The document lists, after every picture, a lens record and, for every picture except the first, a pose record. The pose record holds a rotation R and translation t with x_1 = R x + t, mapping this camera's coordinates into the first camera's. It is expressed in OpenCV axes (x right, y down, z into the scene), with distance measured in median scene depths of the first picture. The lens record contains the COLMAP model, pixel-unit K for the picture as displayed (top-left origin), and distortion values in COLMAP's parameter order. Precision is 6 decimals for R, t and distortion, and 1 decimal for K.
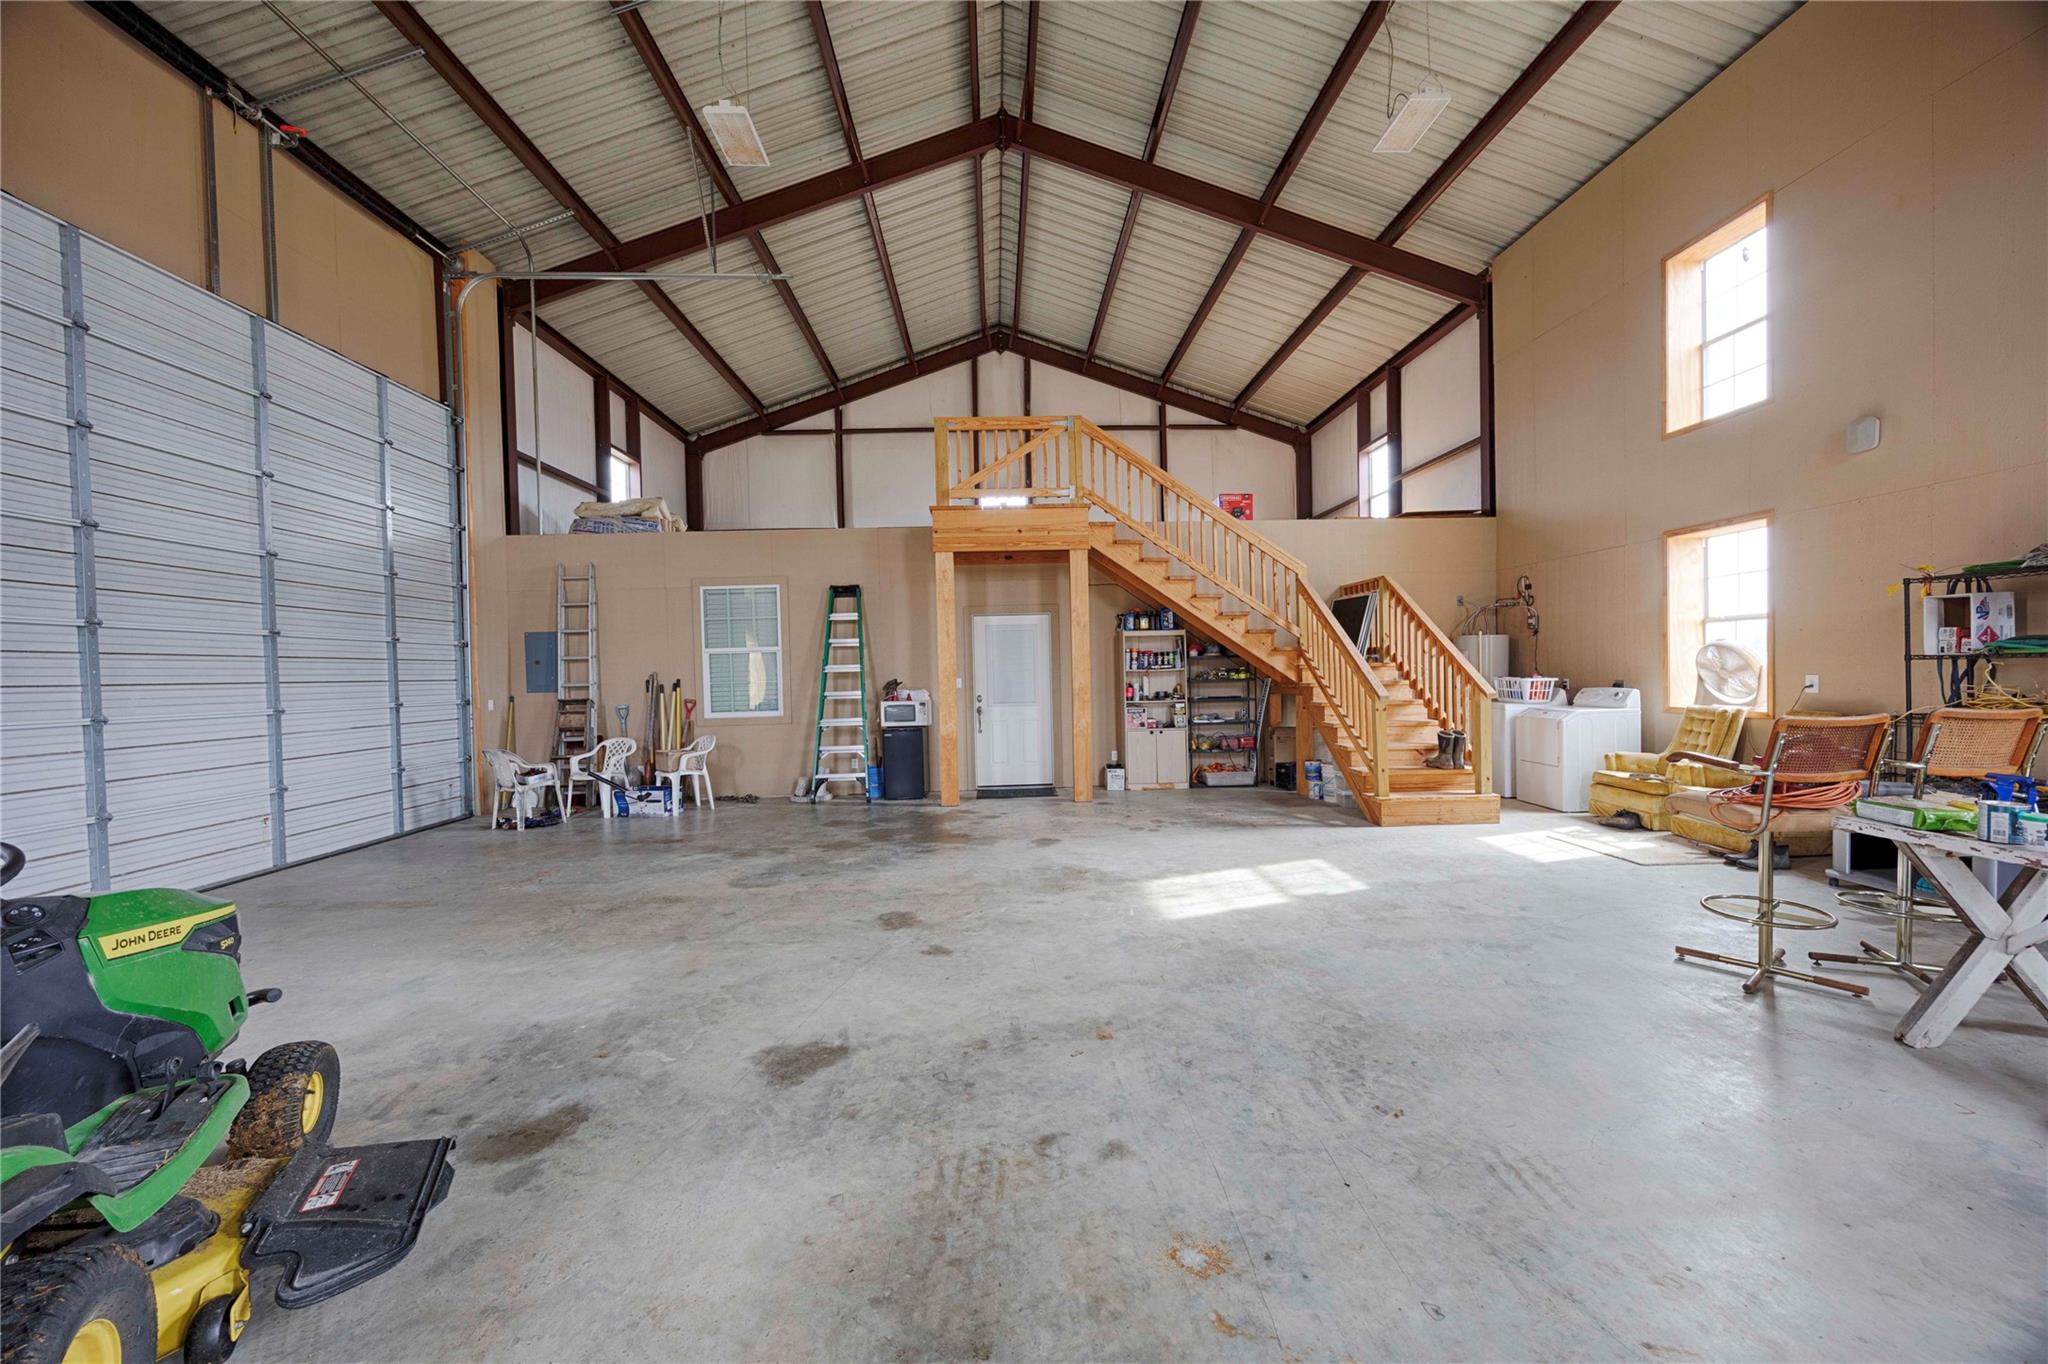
lens RADIAL K [[775.3, 0, 1023.3], [0, 775.3, 681.0], [0, 0, 1]] dist [0.000010, 0.000002]
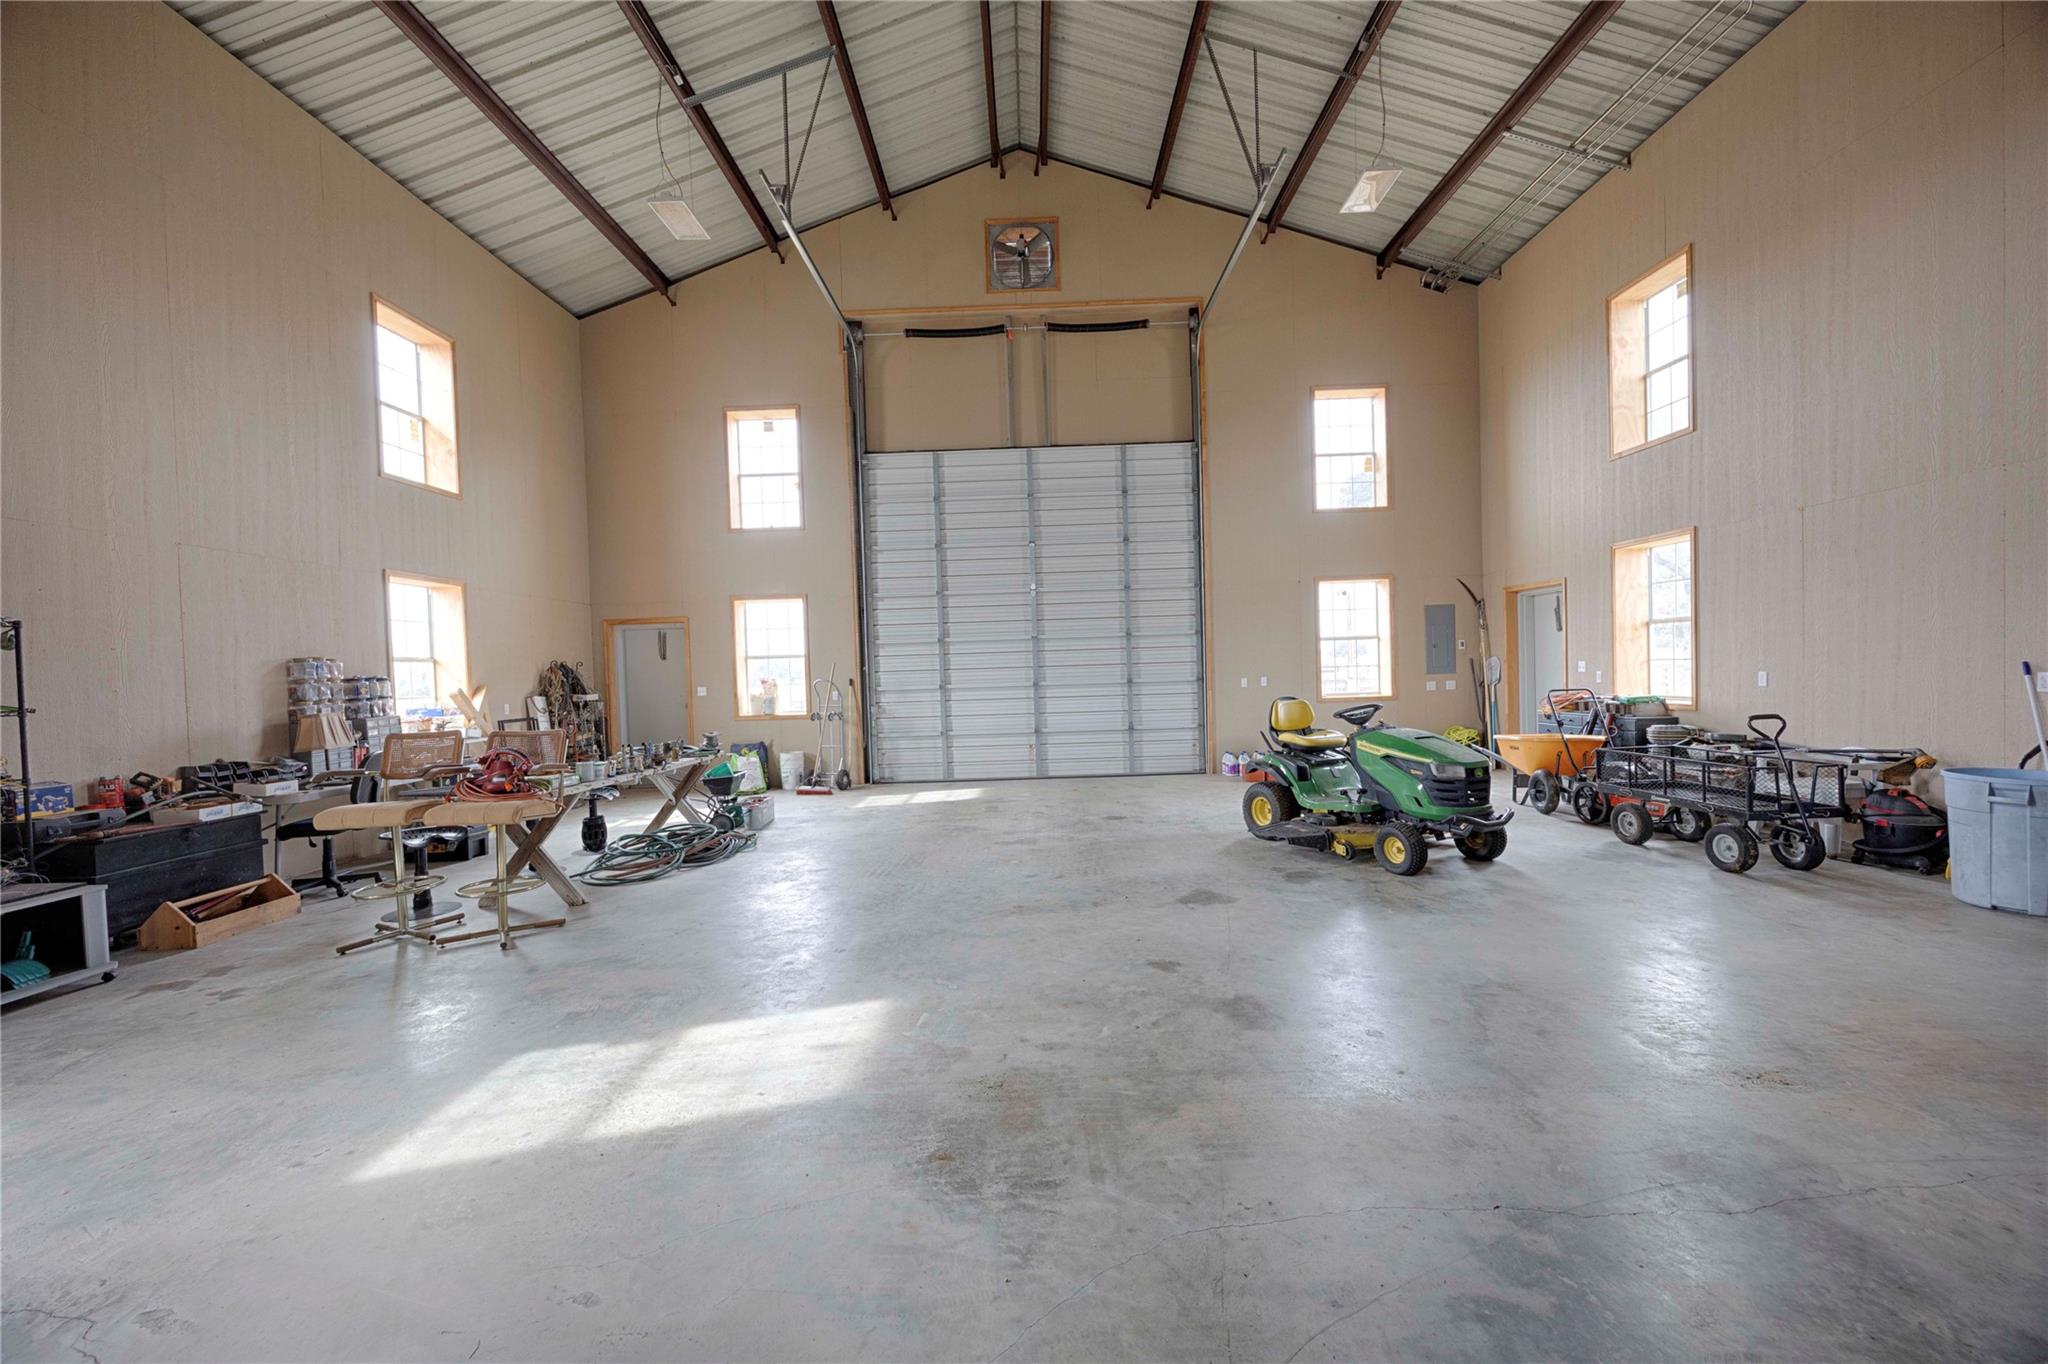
lens RADIAL K [[775.3, 0, 1028.6], [0, 775.3, 686.5], [0, 0, 1]] dist [0.000010, 0.000002]
pose [[-0.997524, 0.054059, 0.044990, -0.007357], [0.055554, 0.997921, 0.032663, -0.028329], [-0.043130, 0.035081, -0.998453, 1.905671]]
